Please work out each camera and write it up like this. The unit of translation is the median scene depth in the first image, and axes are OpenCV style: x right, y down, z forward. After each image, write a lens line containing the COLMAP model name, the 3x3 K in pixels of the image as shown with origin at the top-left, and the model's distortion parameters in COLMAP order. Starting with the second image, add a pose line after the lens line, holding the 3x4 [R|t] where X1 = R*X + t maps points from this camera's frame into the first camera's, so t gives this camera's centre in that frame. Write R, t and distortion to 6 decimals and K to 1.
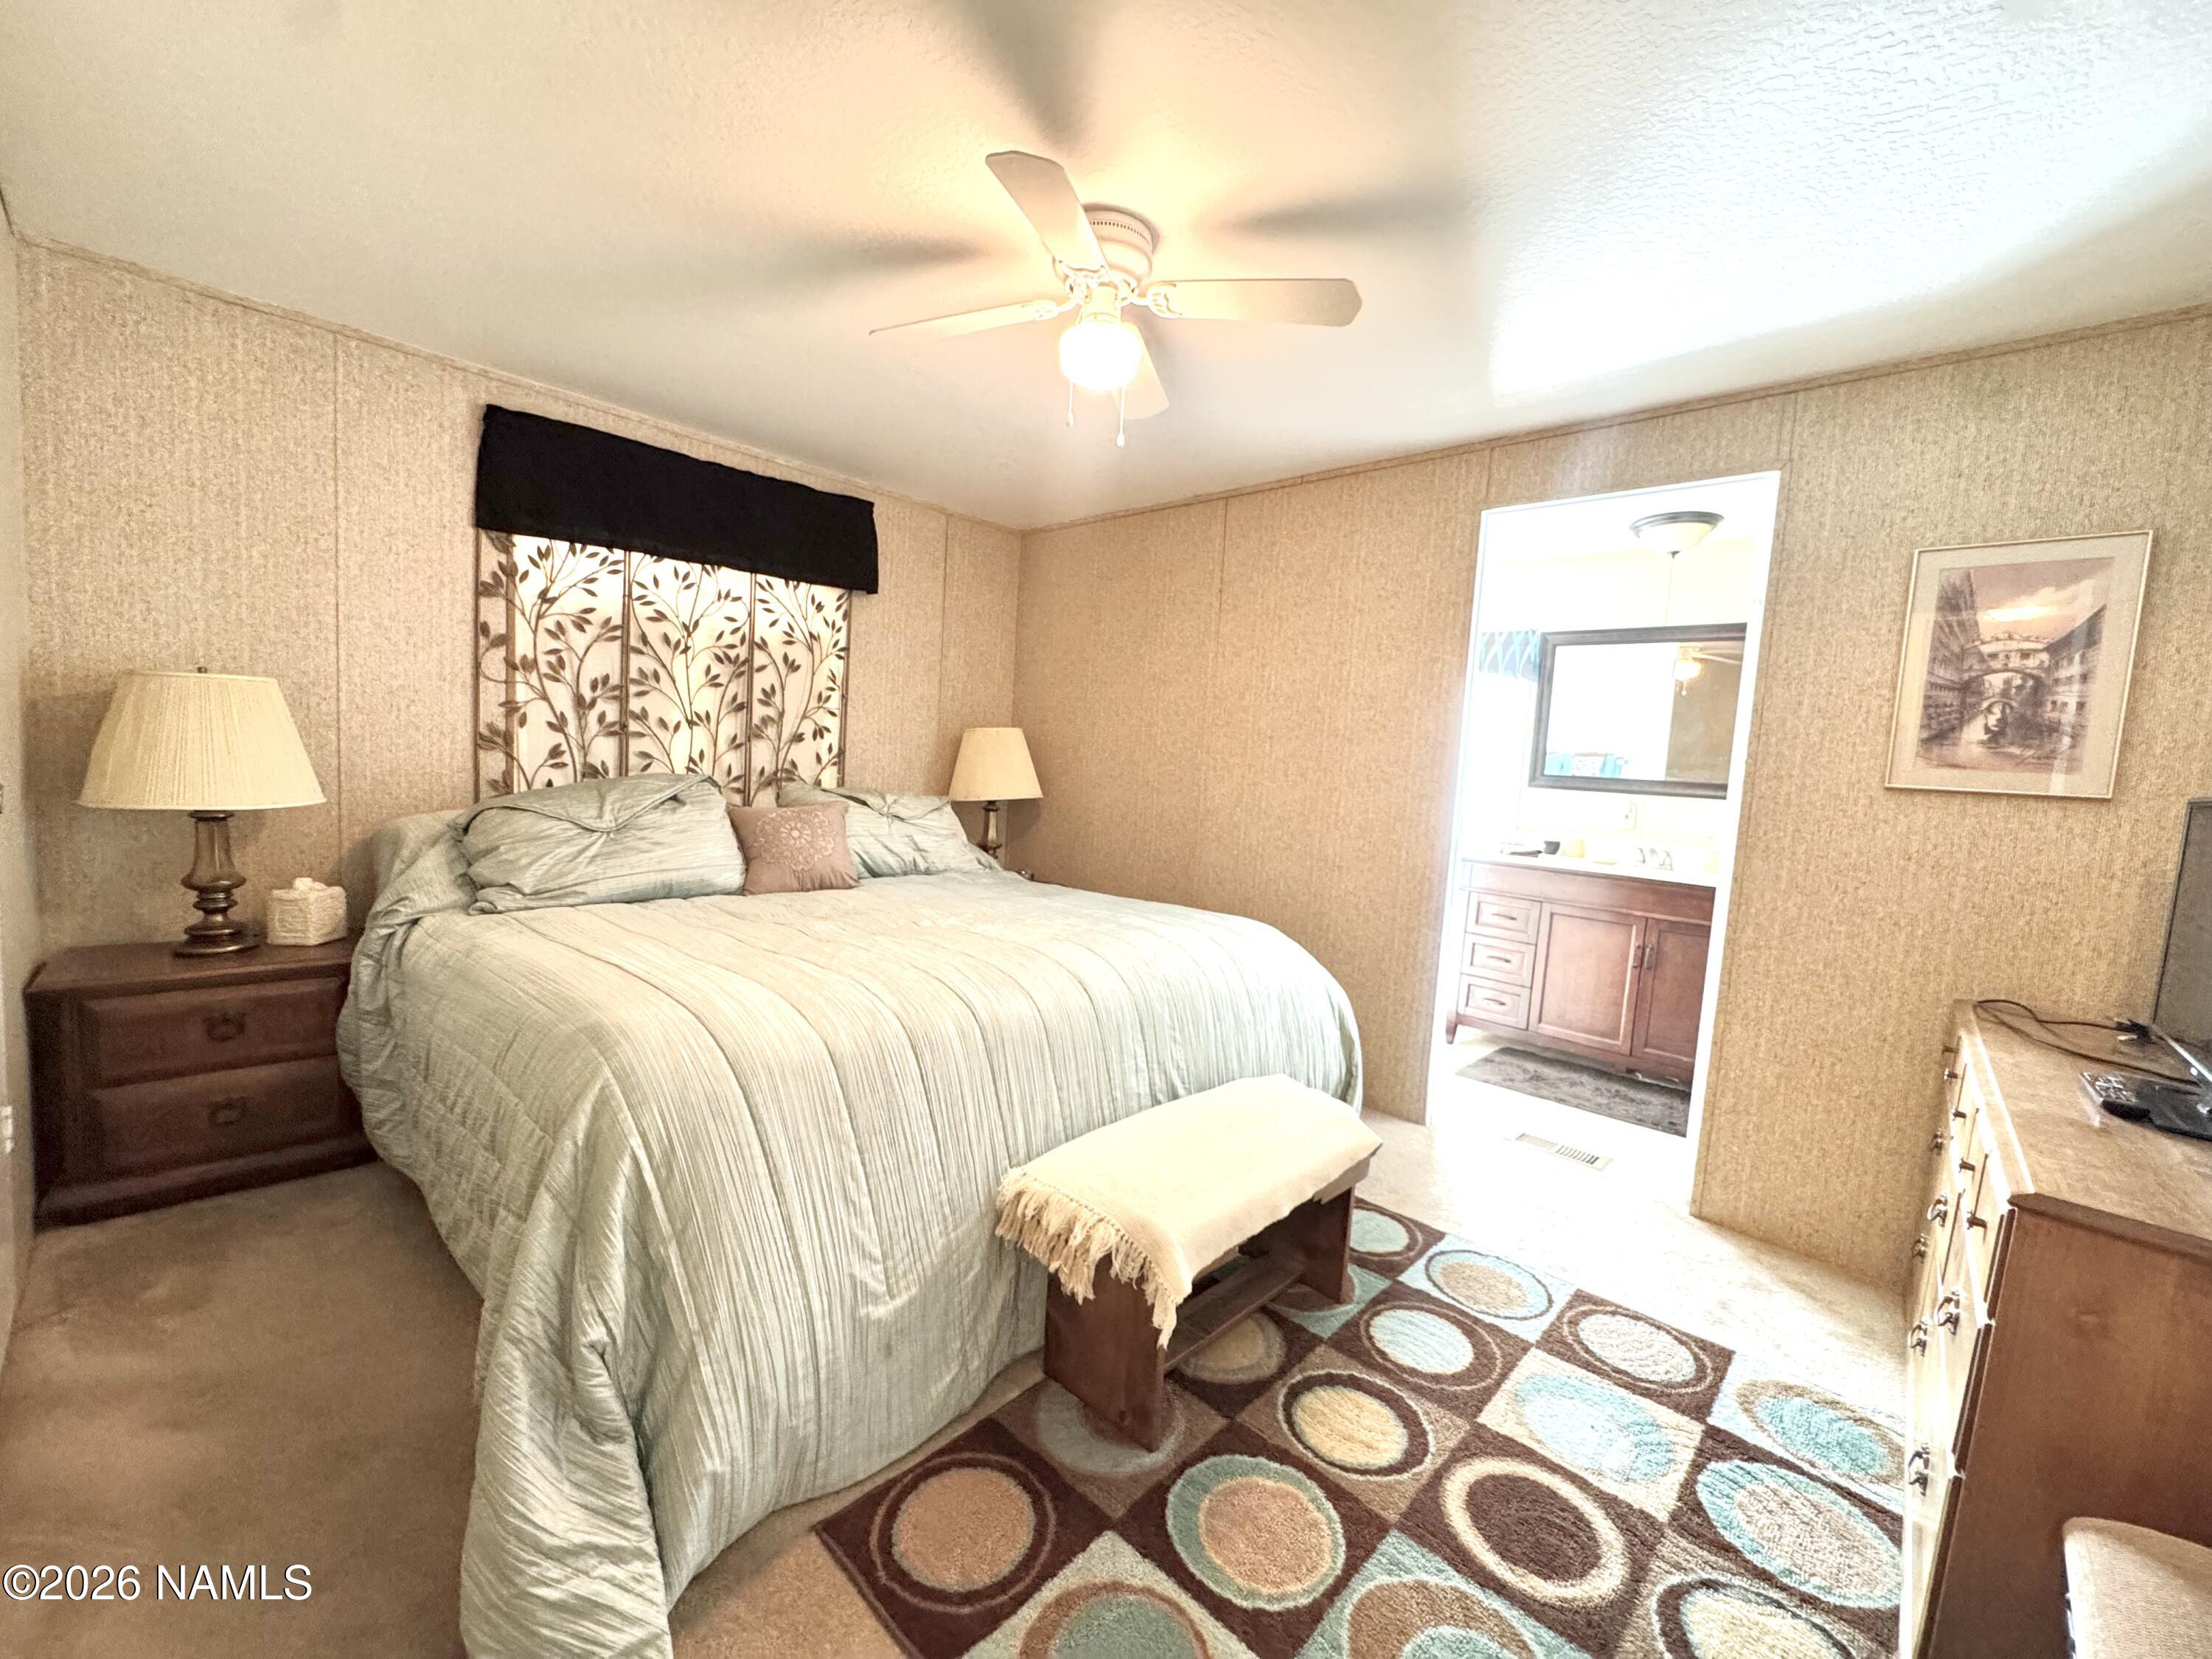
lens RADIAL K [[887.6, 0, 1103.6], [0, 887.6, 825.5], [0, 0, 1]] dist [-0.002525, -0.000430]
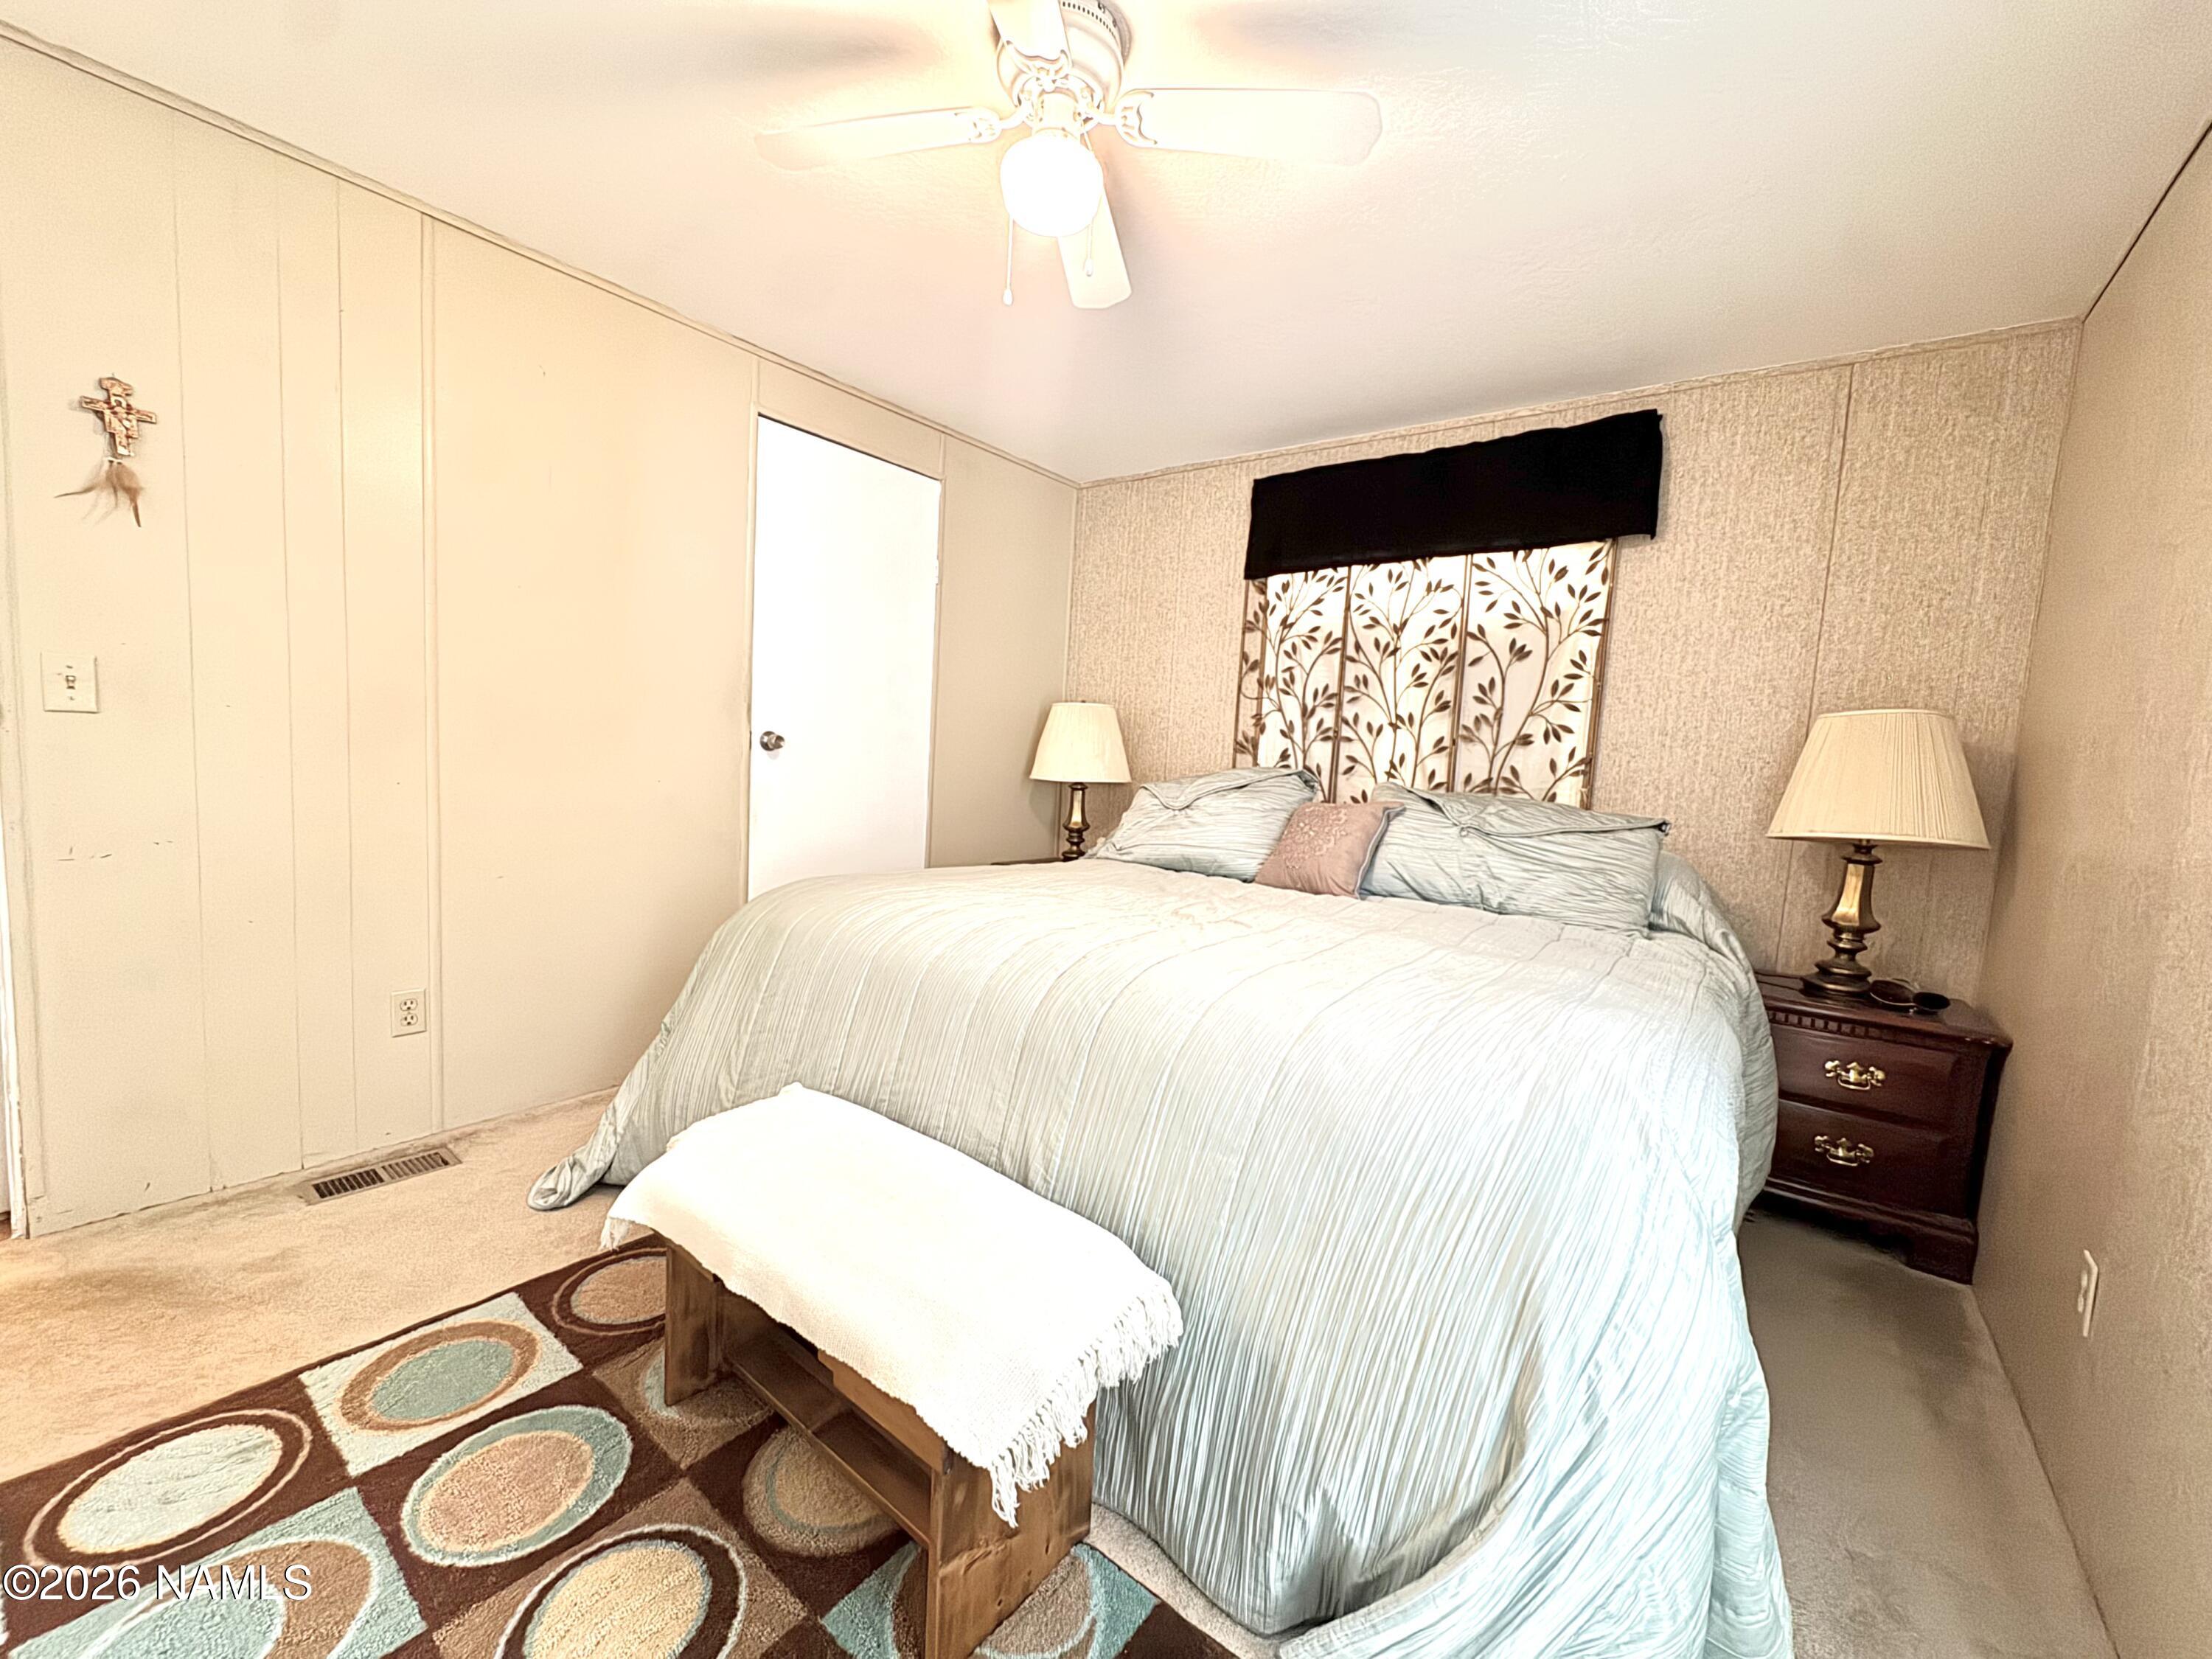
lens RADIAL K [[887.6, 0, 1103.6], [0, 887.6, 825.5], [0, 0, 1]] dist [-0.002525, -0.000430]
pose [[0.100695, 0.039013, -0.994152, 0.486899], [-0.127569, 0.991489, 0.025987, 0.007731], [0.986705, 0.124207, 0.104815, 0.616553]]
